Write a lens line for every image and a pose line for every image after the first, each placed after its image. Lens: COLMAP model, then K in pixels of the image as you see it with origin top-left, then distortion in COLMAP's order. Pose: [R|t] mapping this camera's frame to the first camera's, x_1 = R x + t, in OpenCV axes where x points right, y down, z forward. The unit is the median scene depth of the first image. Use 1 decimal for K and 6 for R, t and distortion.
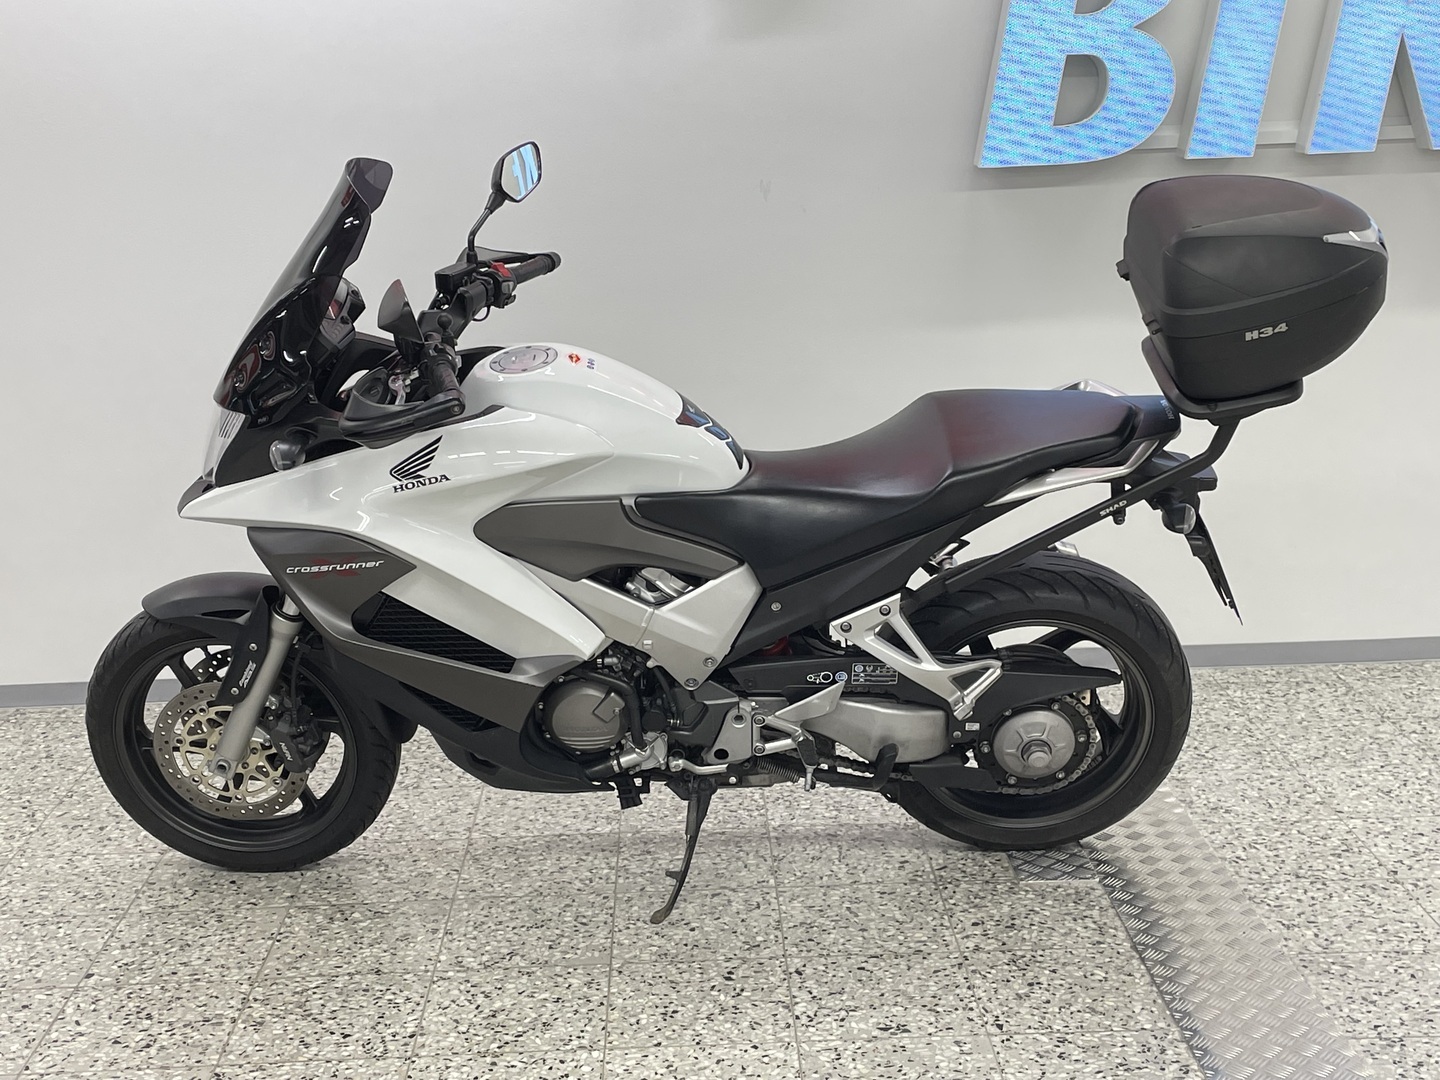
lens RADIAL K [[1970.9, 0, 723.3], [0, 1970.9, 555.1], [0, 0, 1]] dist [0.106852, -0.121664]
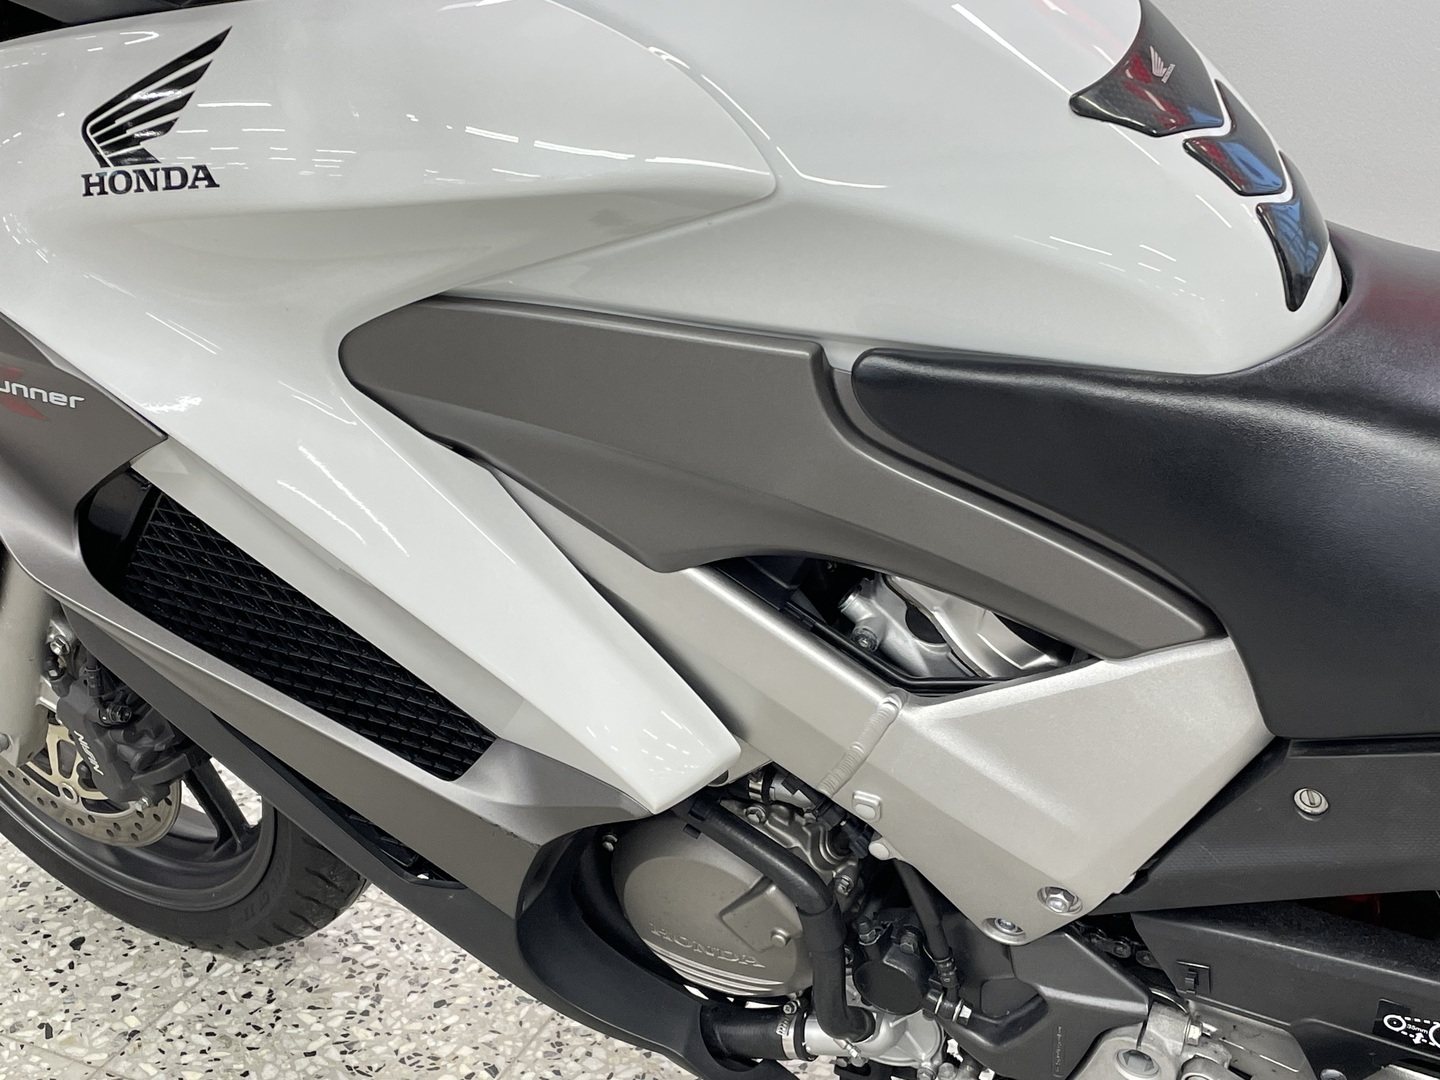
lens RADIAL K [[1970.9, 0, 723.3], [0, 1970.9, 555.1], [0, 0, 1]] dist [0.106852, -0.121664]
pose [[0.902283, 0.236023, -0.360802, 0.045967], [-0.165095, 0.962205, 0.216575, -0.057939], [0.398282, -0.135845, 0.907148, 0.706971]]
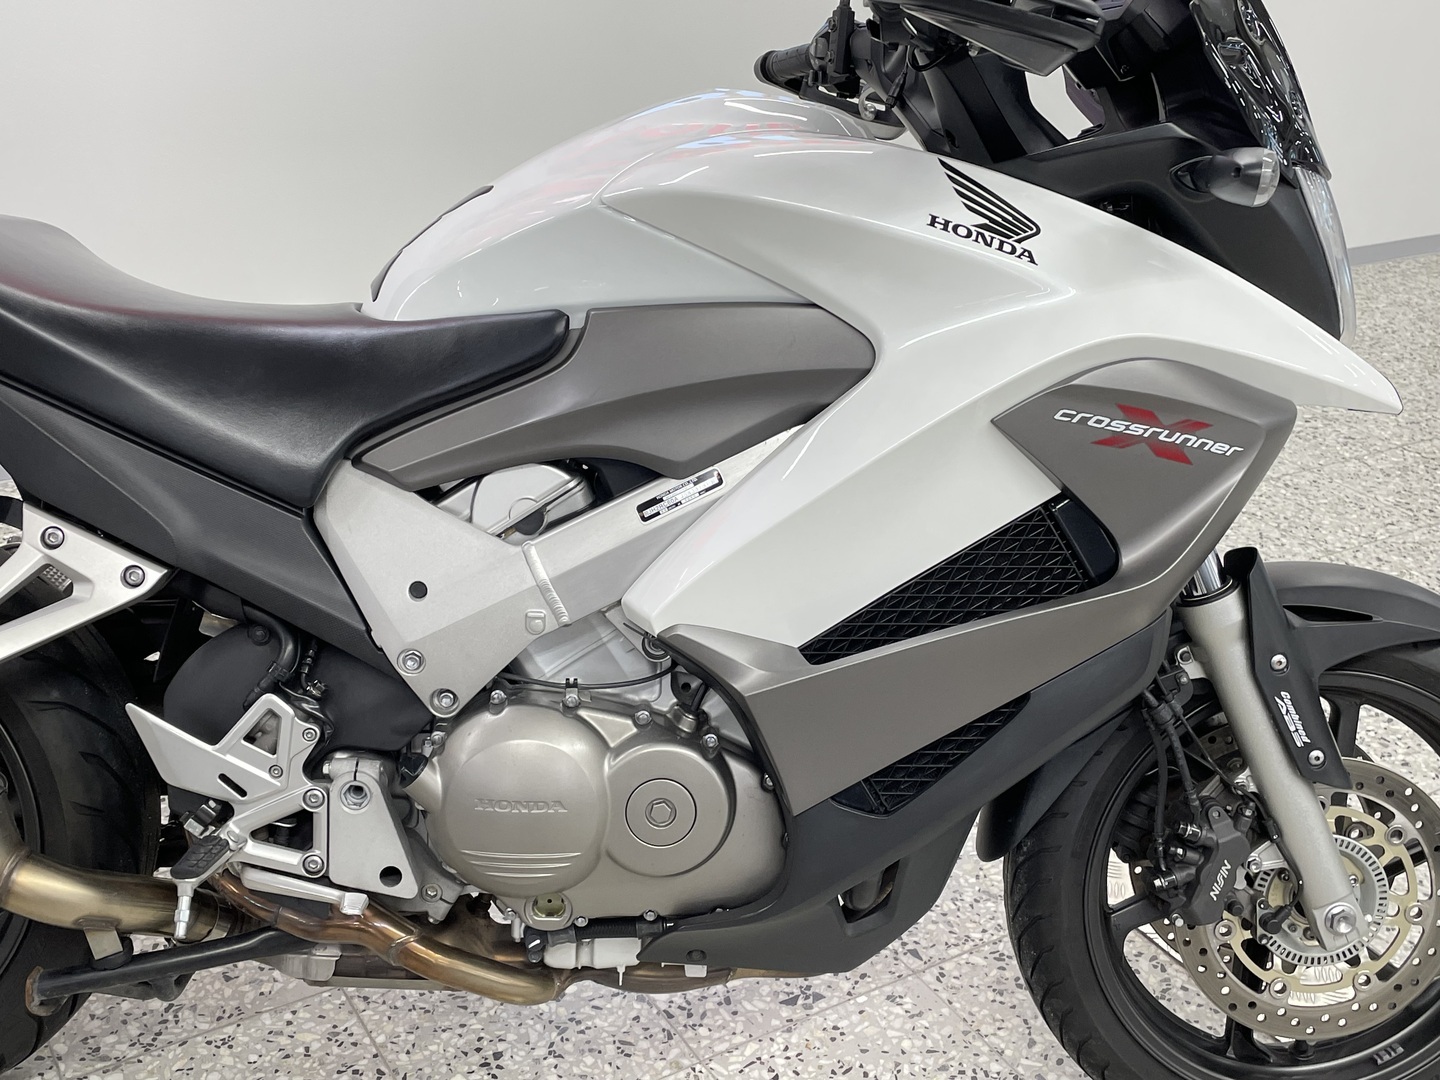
lens RADIAL K [[1612.6, 0, 716.3], [0, 1612.6, 520.3], [0, 0, 1]] dist [0.105113, -0.131285]
pose [[0.858000, -0.146234, 0.492395, -0.193154], [0.041181, 0.975116, 0.217836, -0.060778], [-0.511997, -0.166626, 0.842671, 0.488216]]
